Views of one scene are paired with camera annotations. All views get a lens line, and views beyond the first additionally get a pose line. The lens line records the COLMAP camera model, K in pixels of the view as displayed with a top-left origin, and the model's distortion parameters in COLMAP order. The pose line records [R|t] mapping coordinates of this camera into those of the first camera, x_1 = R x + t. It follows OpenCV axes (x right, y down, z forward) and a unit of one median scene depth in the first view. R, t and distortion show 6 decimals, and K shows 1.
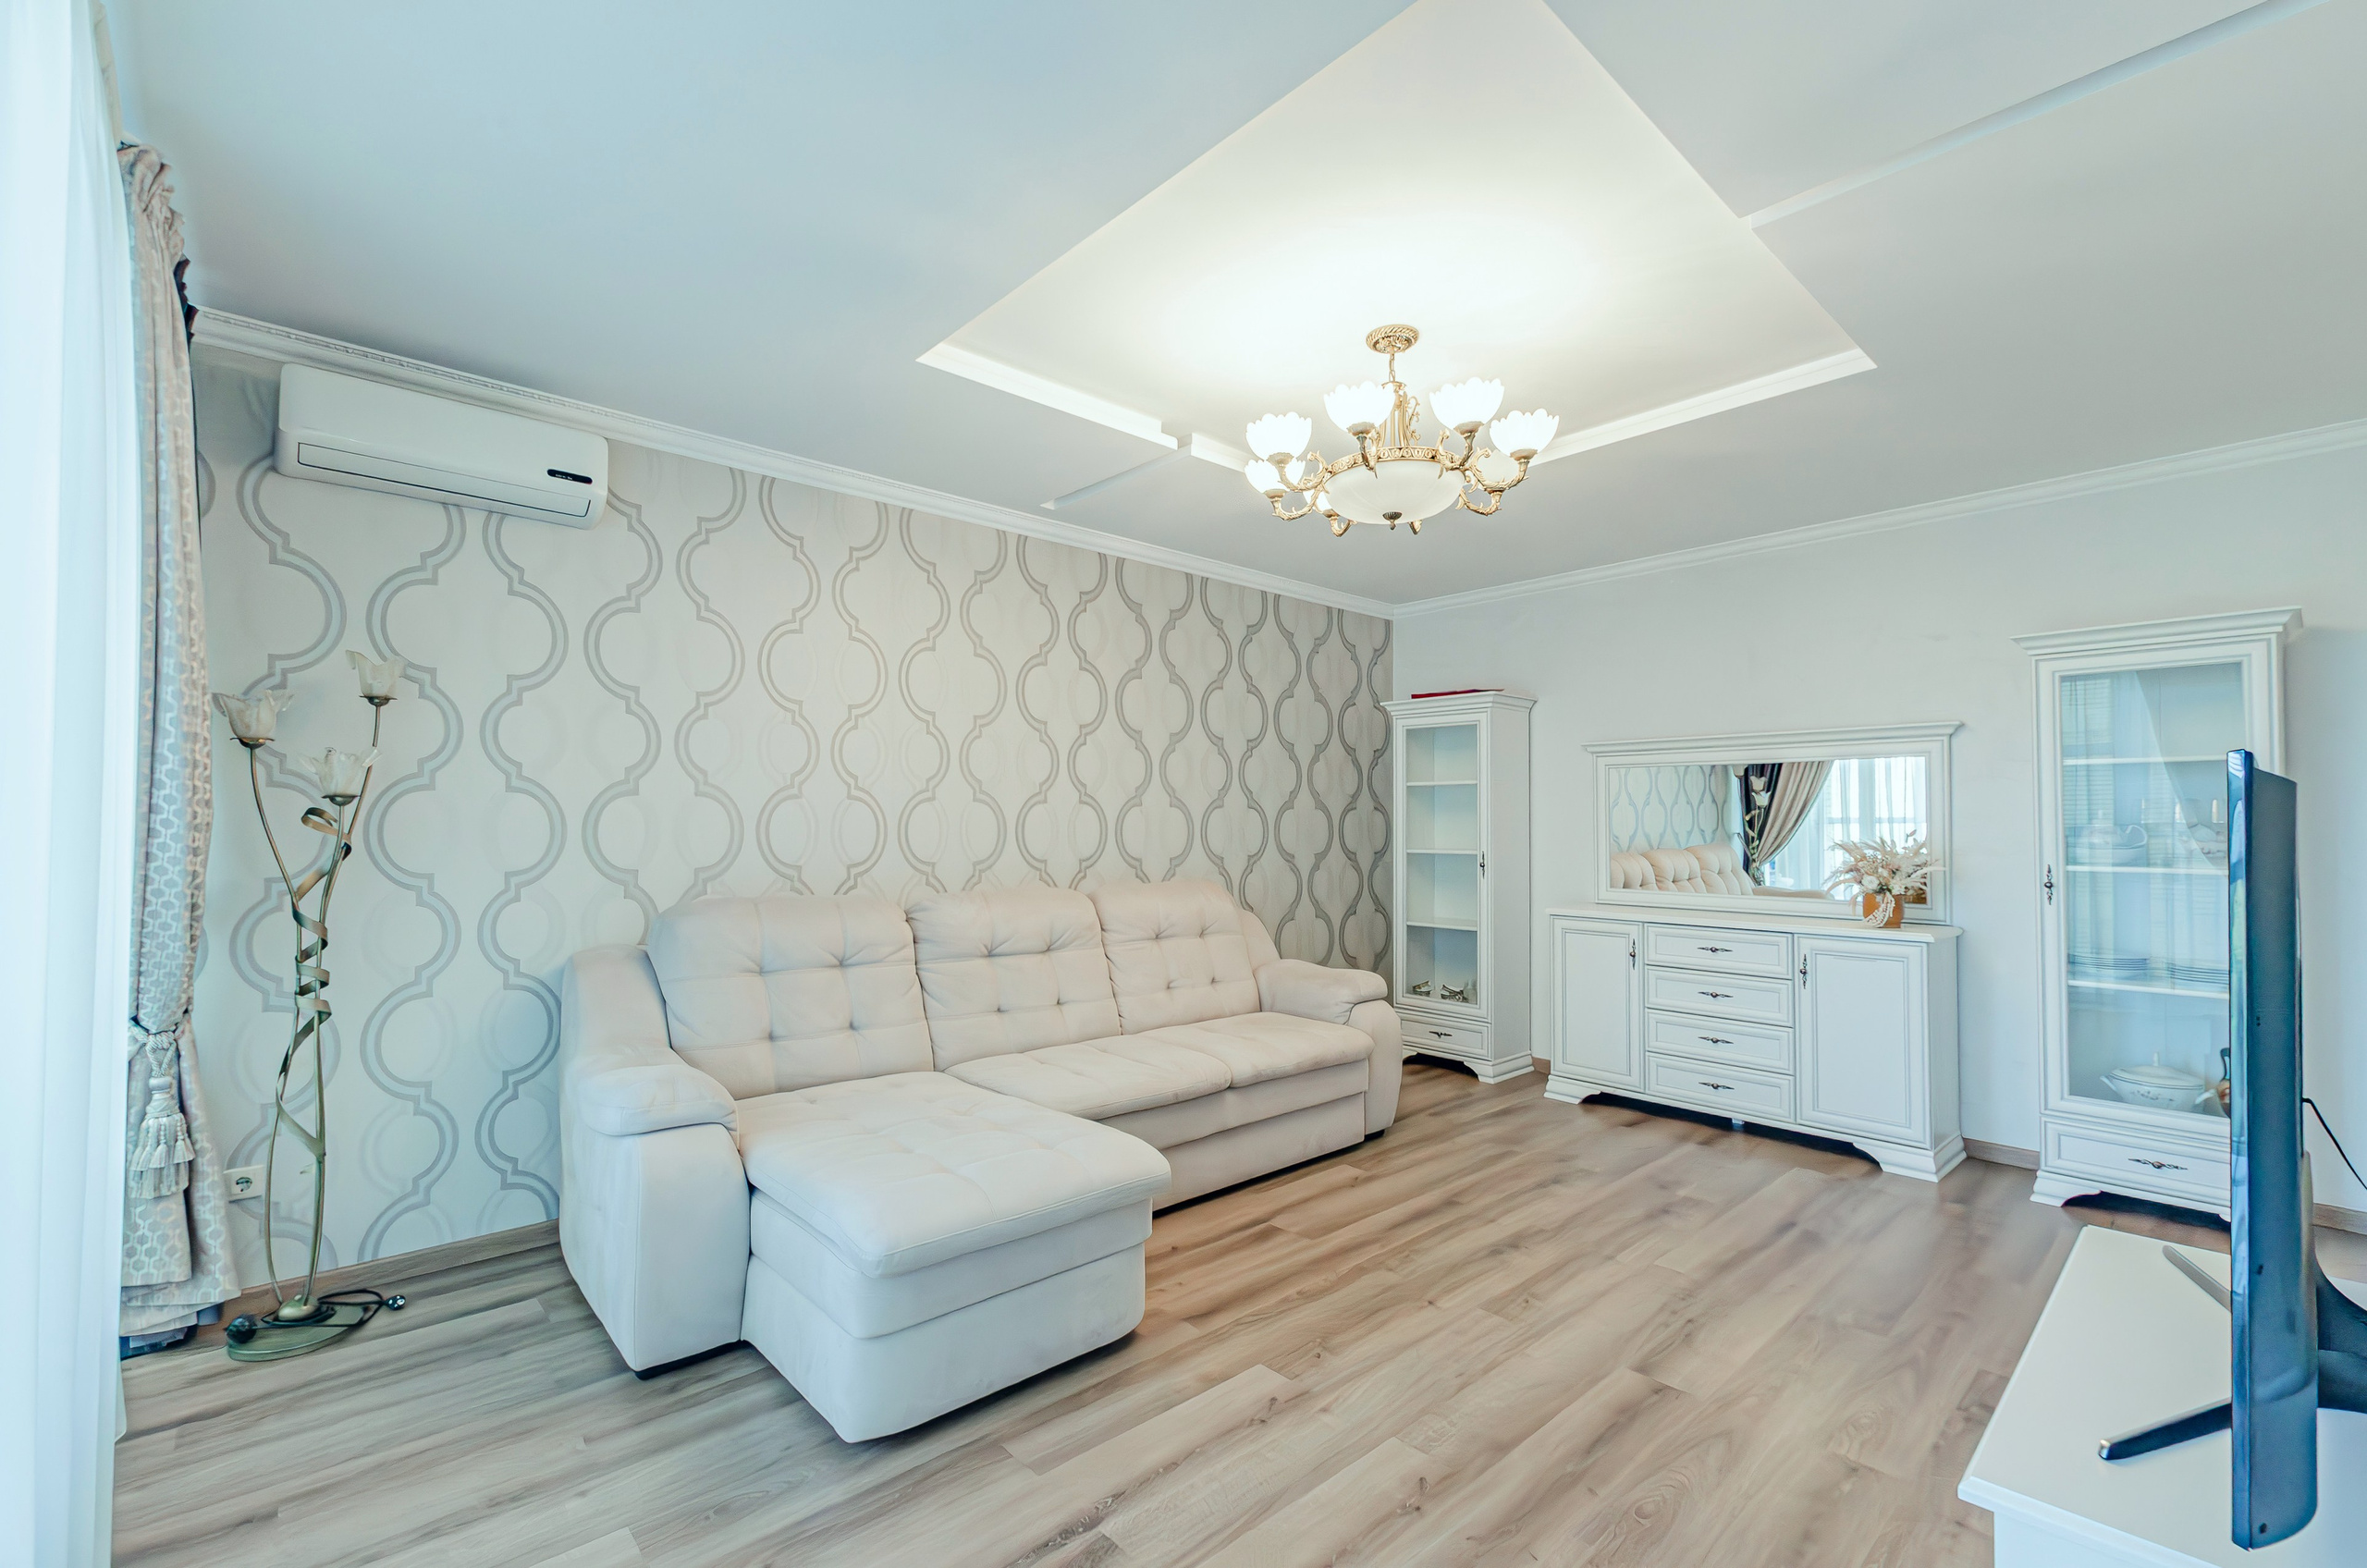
lens RADIAL K [[1023.4, 0, 1183.5], [0, 1023.4, 784.0], [0, 0, 1]] dist [0.000817, -0.000076]
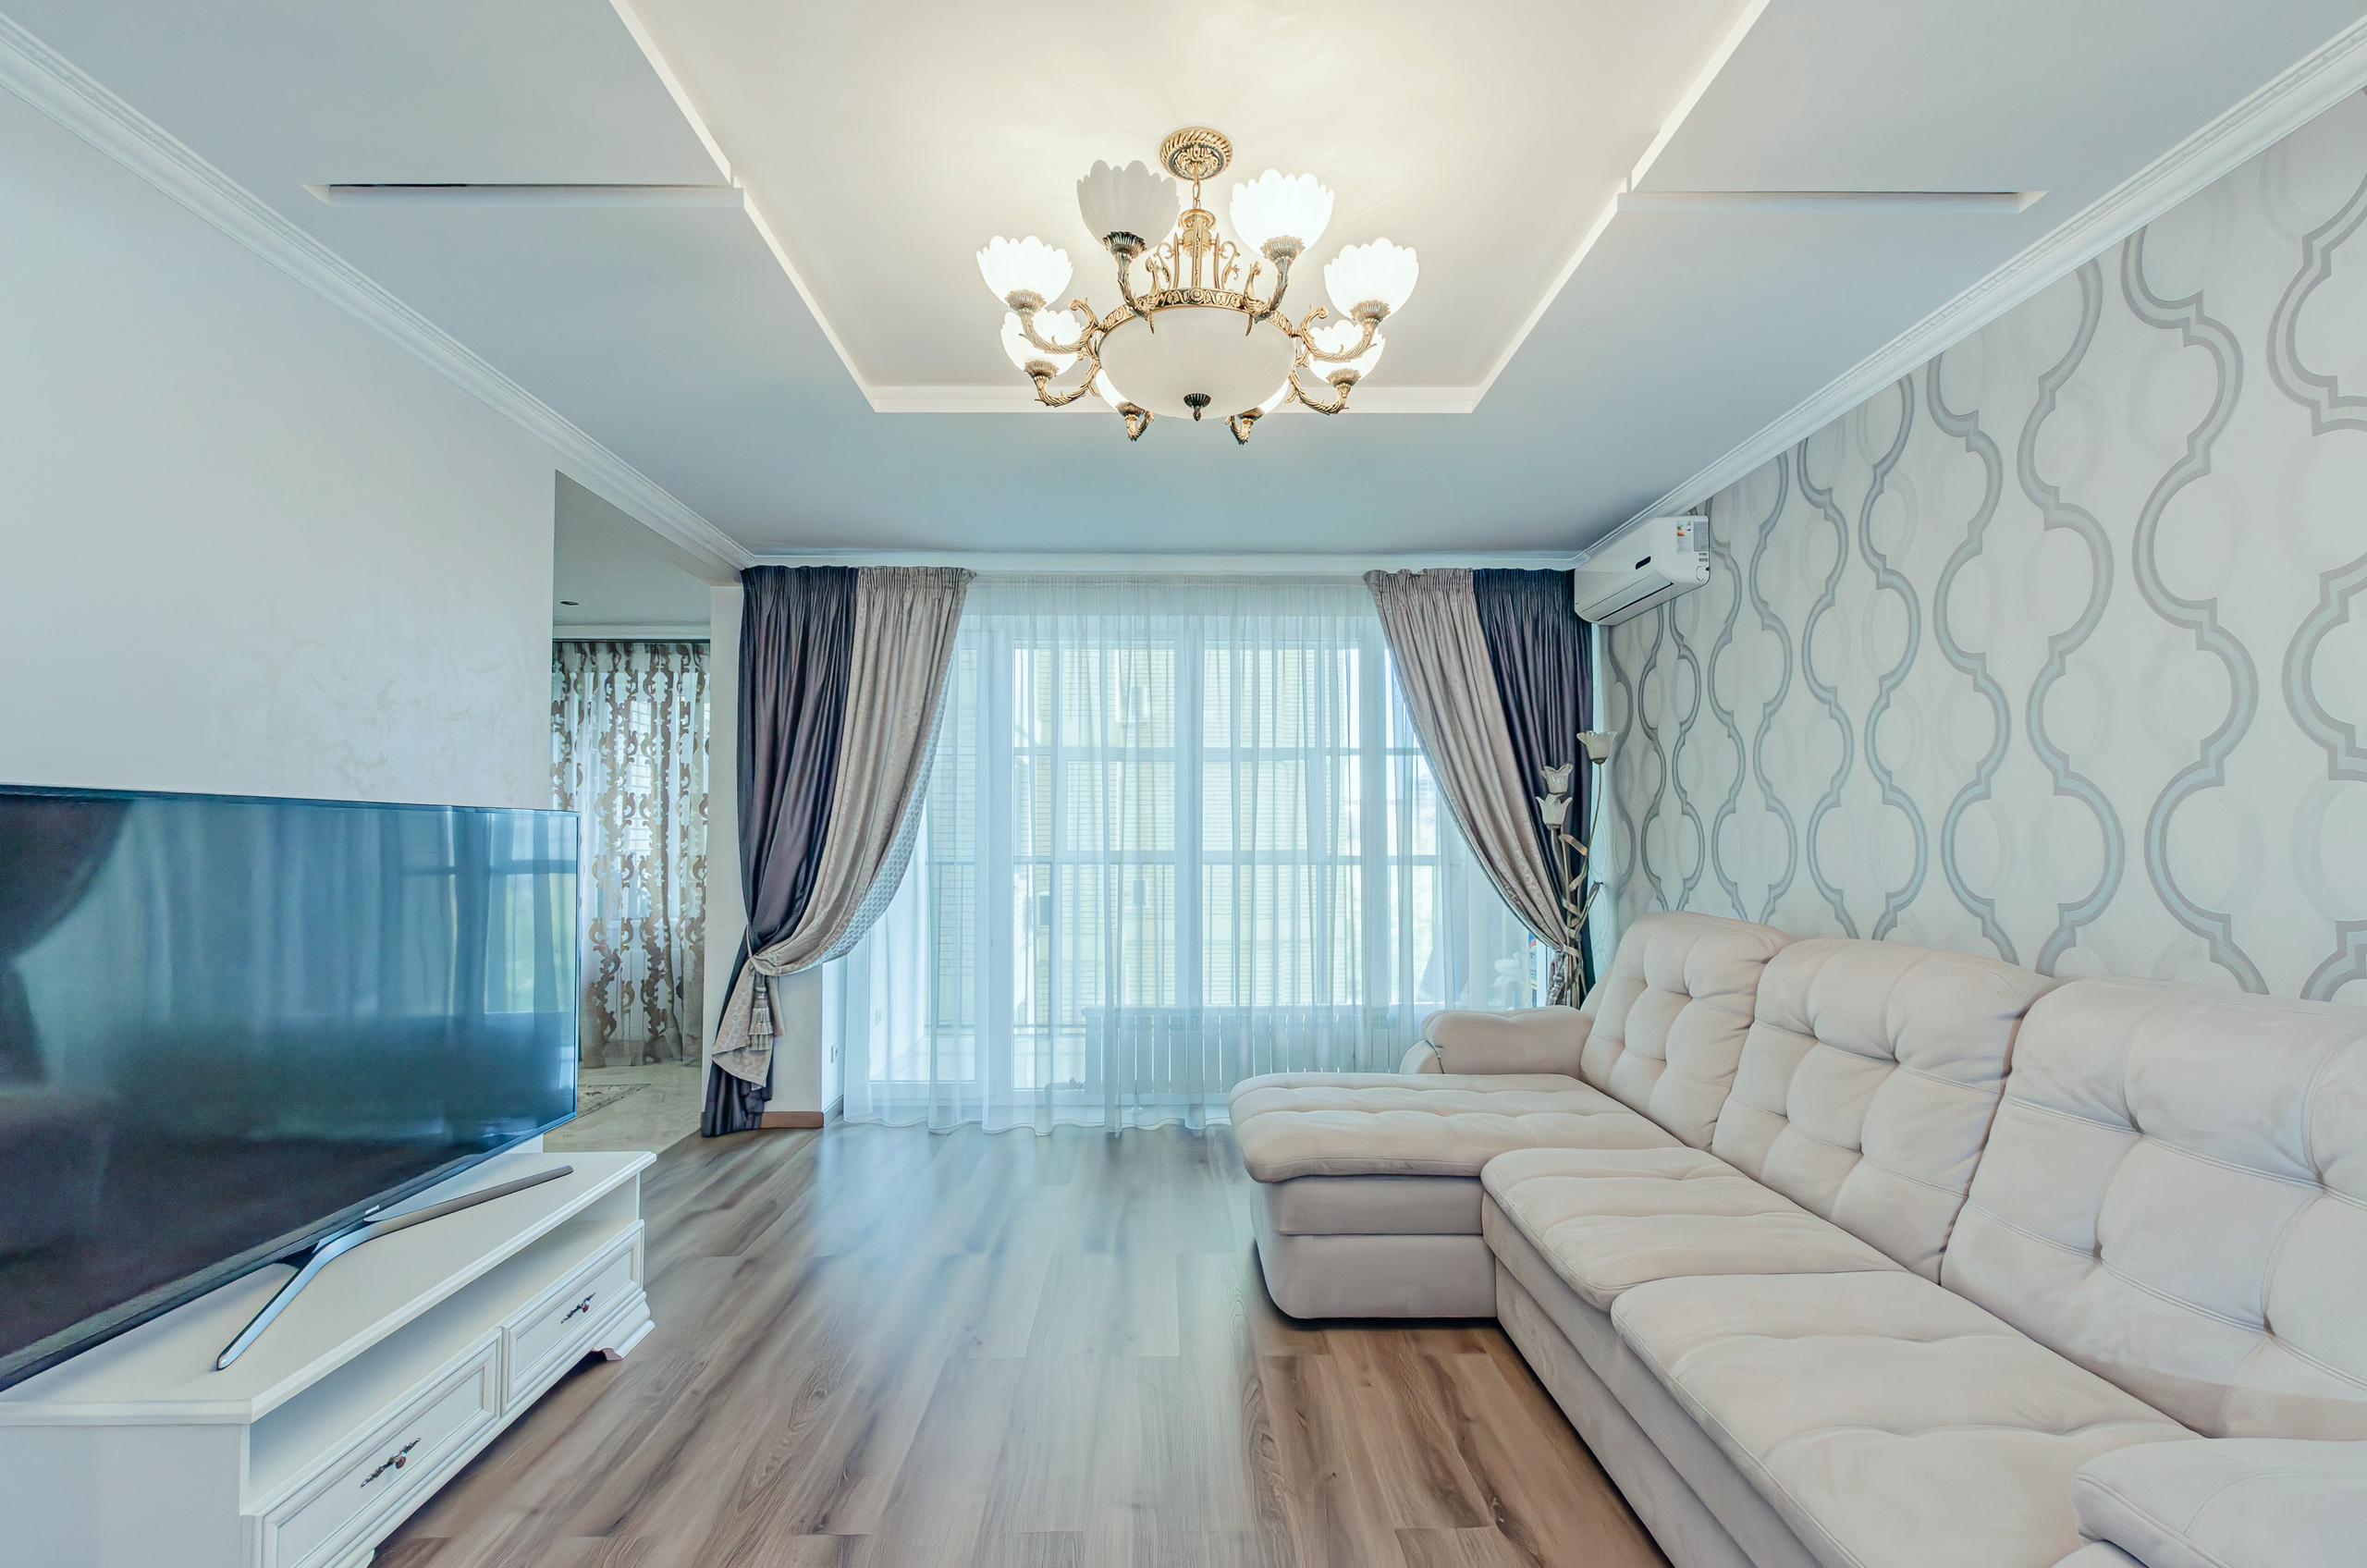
lens RADIAL K [[1016.4, 0, 1177.1], [0, 1016.4, 794.8], [0, 0, 1]] dist [0.001546, -0.000105]
pose [[-0.662919, -0.037882, -0.747732, 0.558346], [0.029807, 0.996592, -0.076916, 0.049318], [0.748097, -0.073277, -0.659531, 1.102769]]
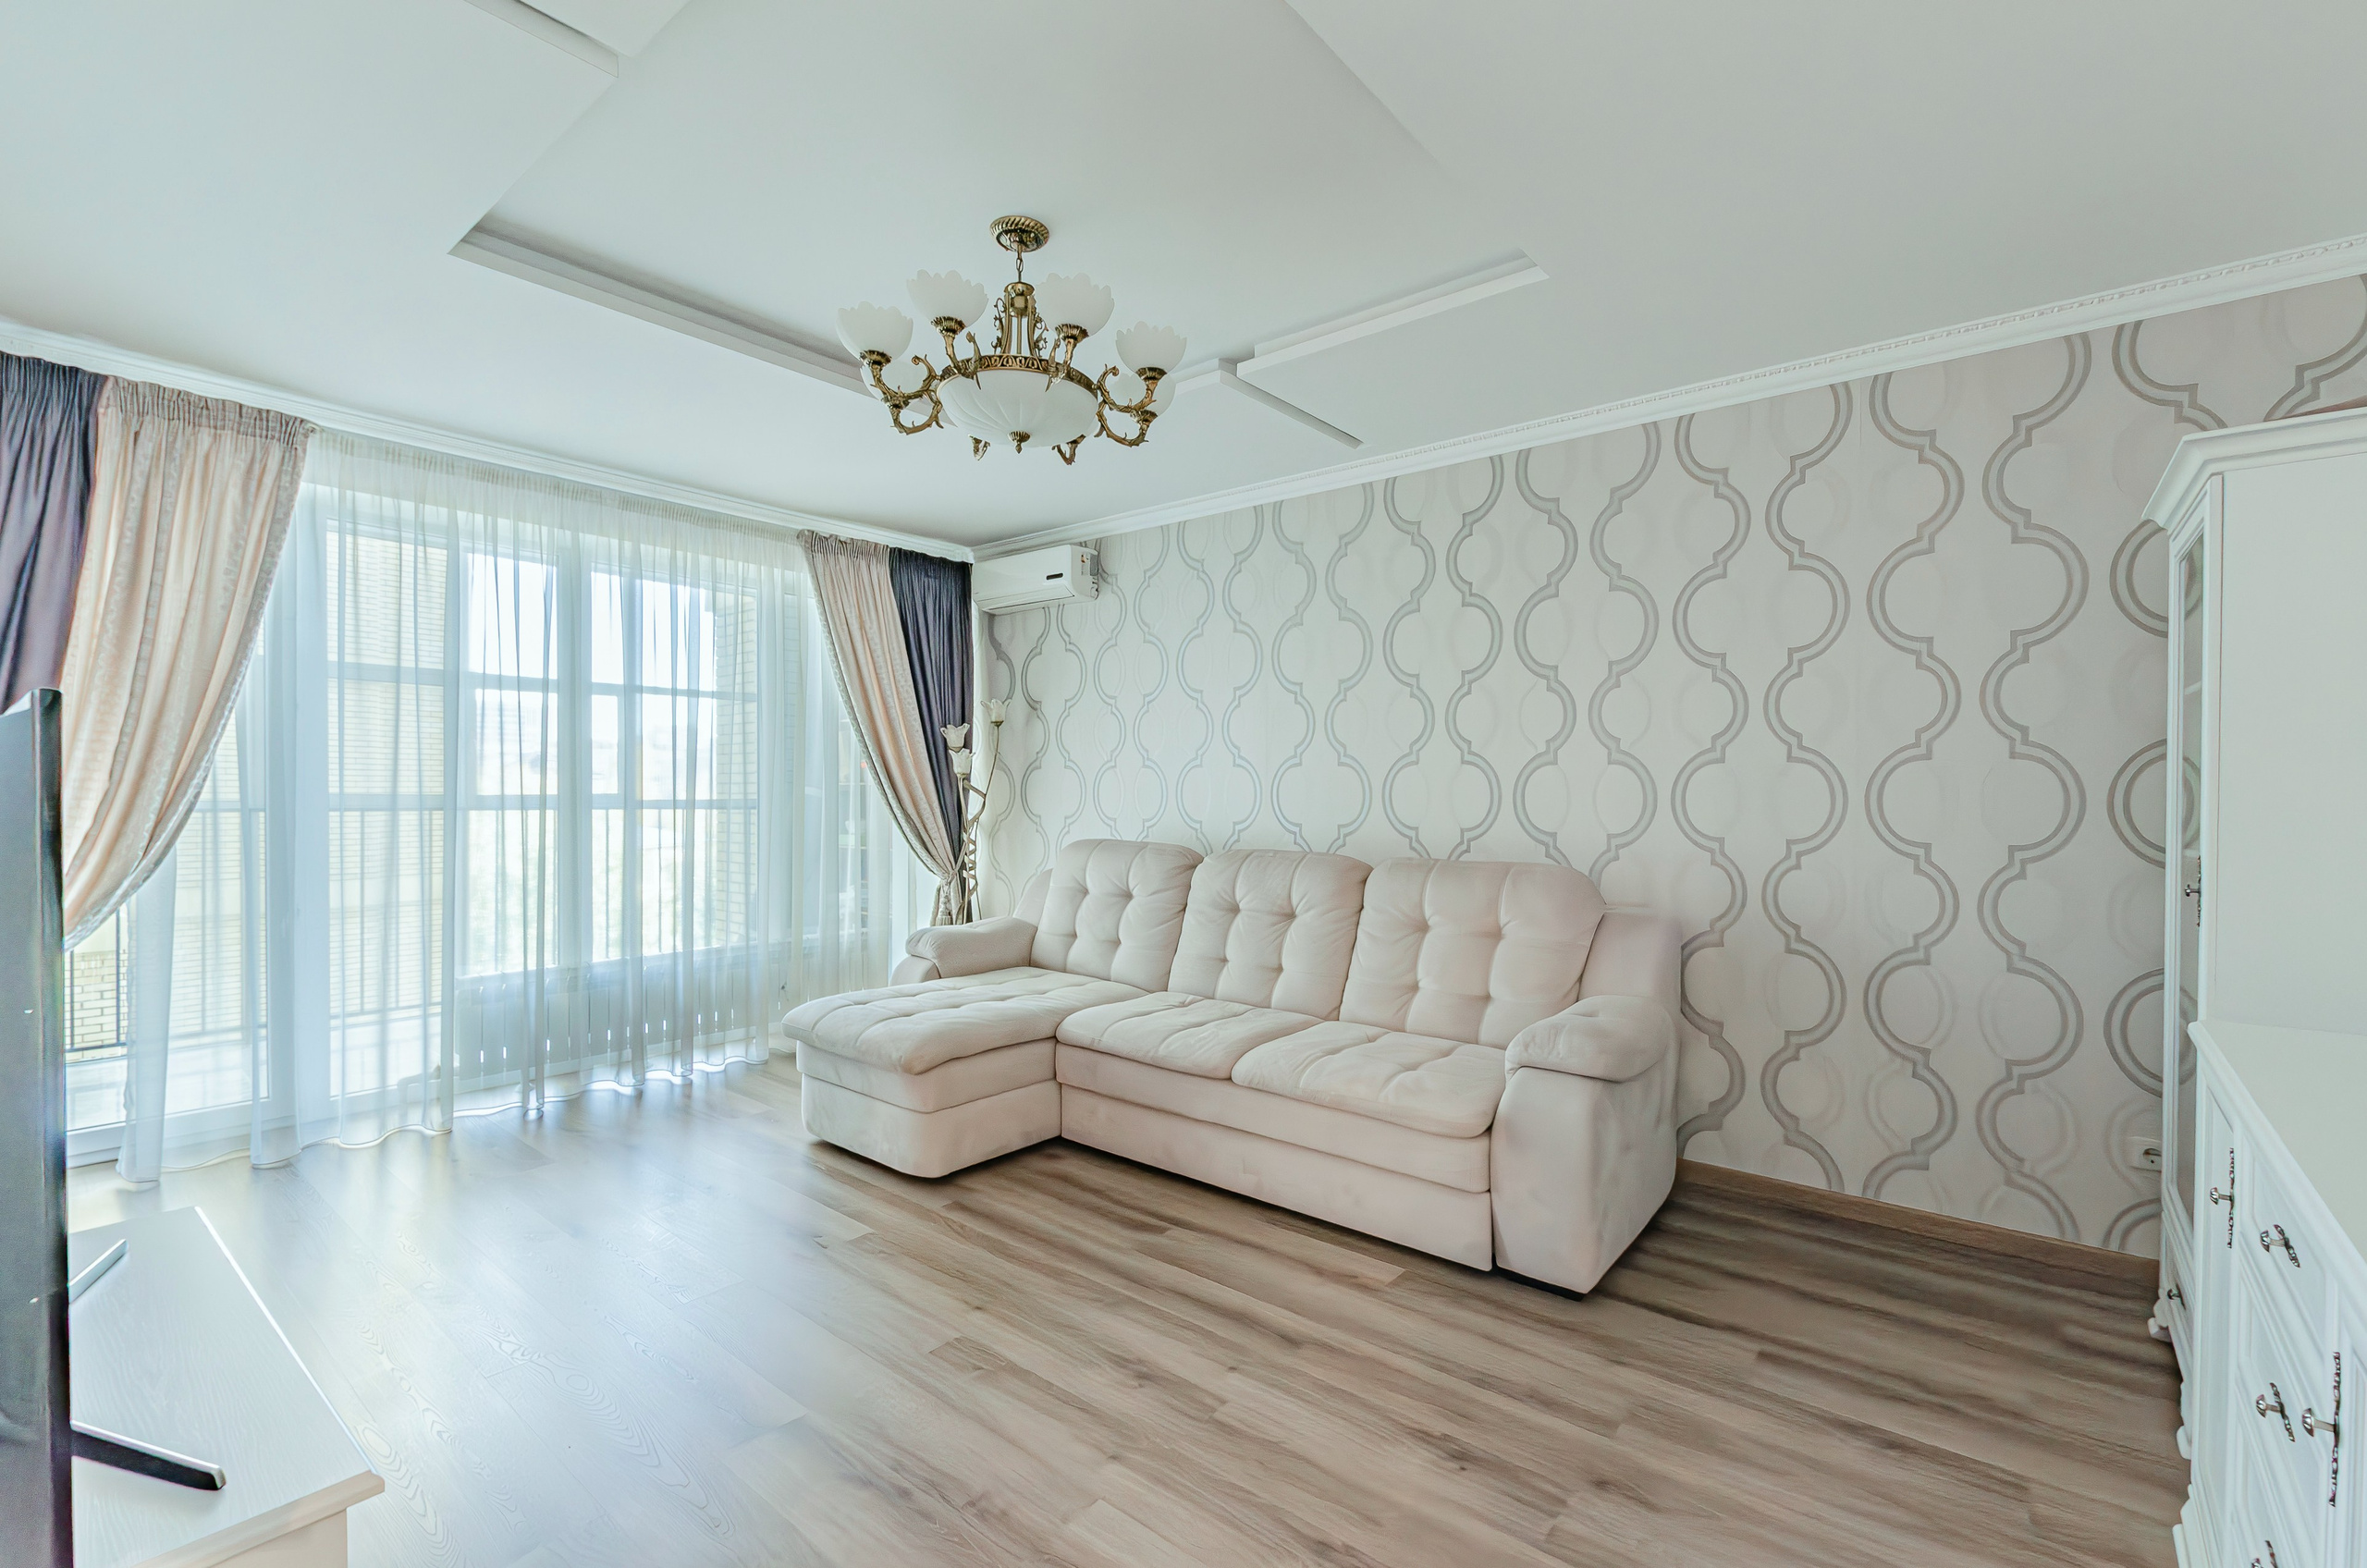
lens RADIAL K [[1021.4, 0, 1181.7], [0, 1021.4, 796.7], [0, 0, 1]] dist [0.000745, -0.000378]
pose [[0.137388, 0.005162, -0.990504, 0.843140], [0.034559, 0.999353, 0.010002, 0.035254], [0.989914, -0.035605, 0.137120, 0.775395]]
